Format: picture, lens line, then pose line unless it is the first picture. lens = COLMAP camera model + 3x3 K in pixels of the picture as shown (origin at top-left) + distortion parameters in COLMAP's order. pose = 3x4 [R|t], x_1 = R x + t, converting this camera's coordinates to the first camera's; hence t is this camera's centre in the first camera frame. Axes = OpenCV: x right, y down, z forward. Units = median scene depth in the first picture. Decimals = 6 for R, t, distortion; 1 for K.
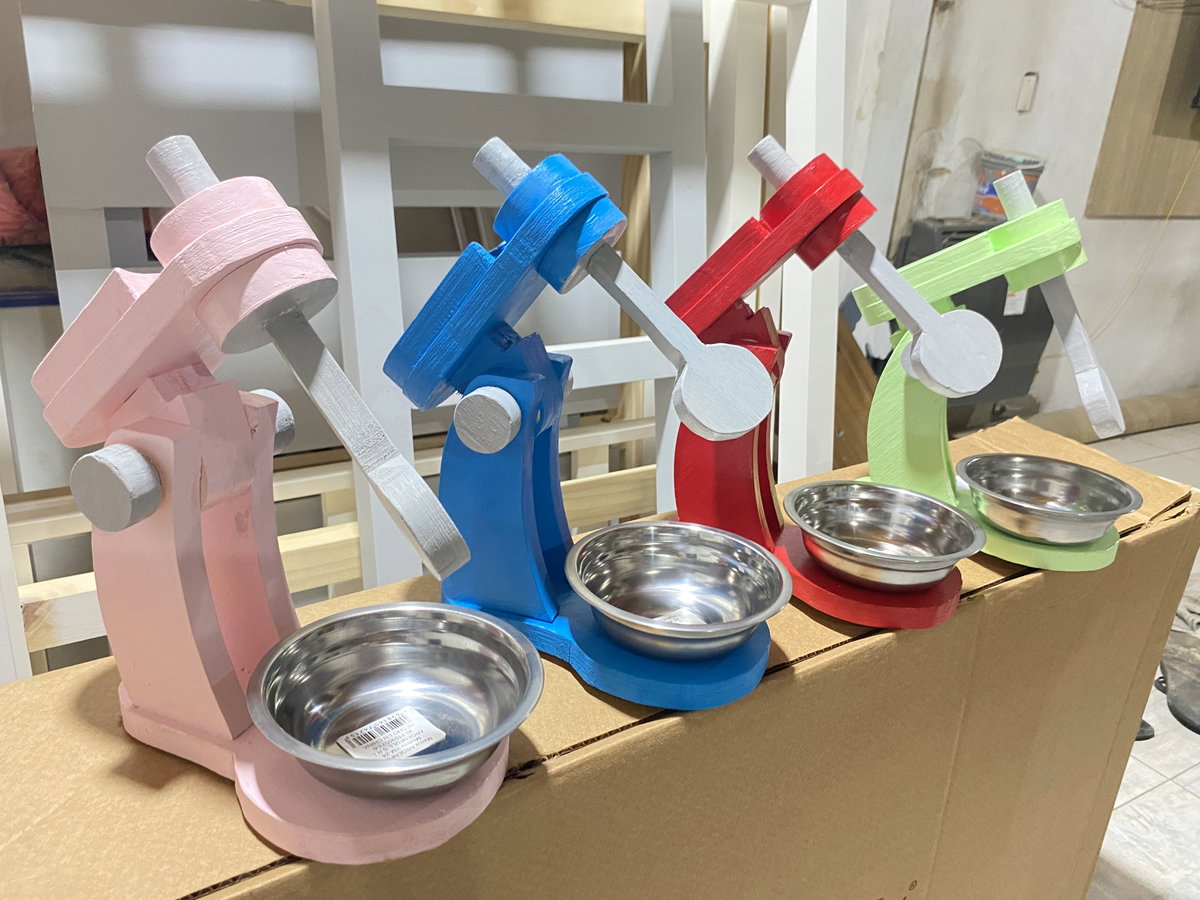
lens RADIAL K [[892.8, 0, 606.2], [0, 892.8, 445.7], [0, 0, 1]] dist [0.008584, 0.007119]
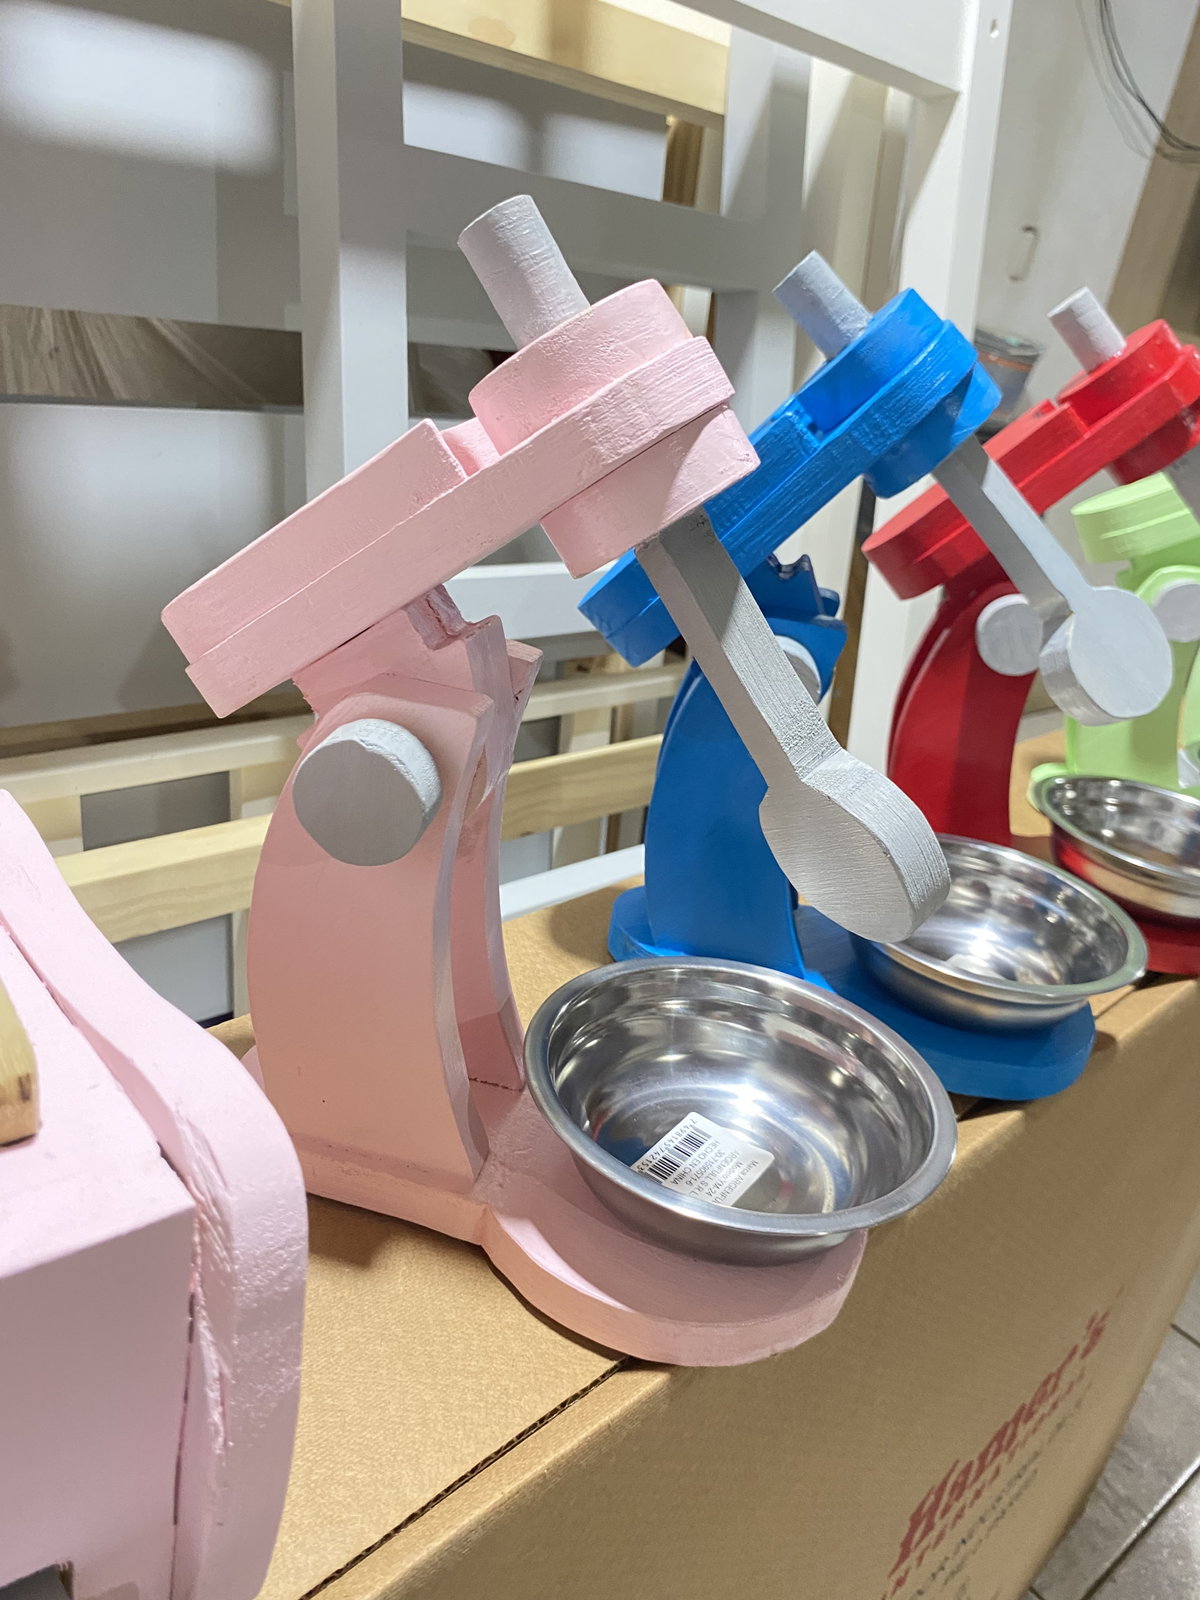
lens RADIAL K [[1190.4, 0, 607.0], [0, 1190.4, 787.9], [0, 0, 1]] dist [0.008584, 0.007119]
pose [[0.981555, 0.013656, 0.190691, -0.325615], [-0.028519, 0.996744, 0.075419, -0.012590], [-0.189041, -0.079466, 0.978749, 0.113710]]
